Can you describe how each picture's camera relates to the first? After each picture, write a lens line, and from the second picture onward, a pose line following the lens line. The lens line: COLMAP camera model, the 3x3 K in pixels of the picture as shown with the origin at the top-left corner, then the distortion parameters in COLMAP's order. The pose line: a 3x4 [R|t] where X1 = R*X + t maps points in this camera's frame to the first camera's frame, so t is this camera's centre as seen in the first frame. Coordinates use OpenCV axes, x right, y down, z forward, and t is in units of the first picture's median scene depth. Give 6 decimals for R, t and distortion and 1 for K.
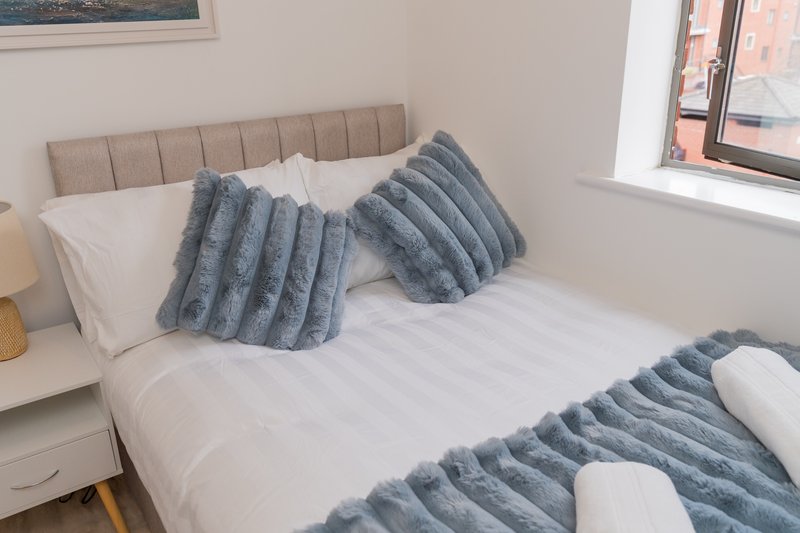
lens RADIAL K [[653.6, 0, 400.0], [0, 653.6, 266.5], [0, 0, 1]] dist [0.003848, -0.000838]
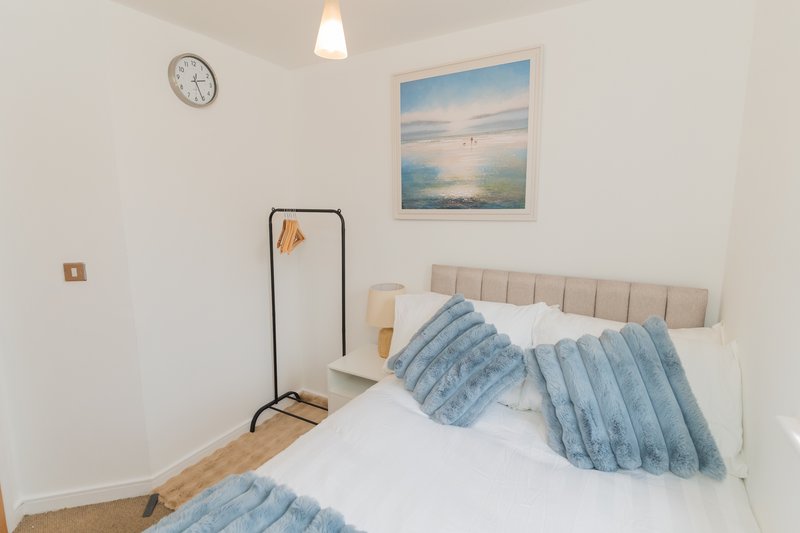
lens RADIAL K [[407.1, 0, 385.6], [0, 407.1, 257.4], [0, 0, 1]] dist [-0.000297, 0.000071]
pose [[0.379129, 0.147187, -0.913563, 0.537493], [-0.332928, 0.942852, 0.013741, -0.177719], [0.863377, 0.298941, 0.406465, 0.357815]]
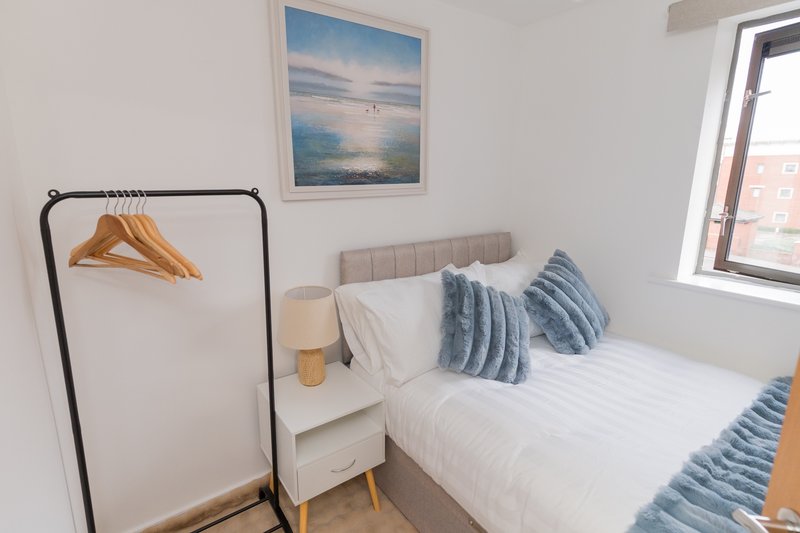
lens RADIAL K [[407.1, 0, 385.6], [0, 407.1, 257.4], [0, 0, 1]] dist [-0.000297, 0.000071]
pose [[0.999715, 0.023543, 0.004008, -0.426769], [-0.022611, 0.987101, -0.158495, -0.011396], [-0.007688, 0.158359, 0.987352, -0.034144]]
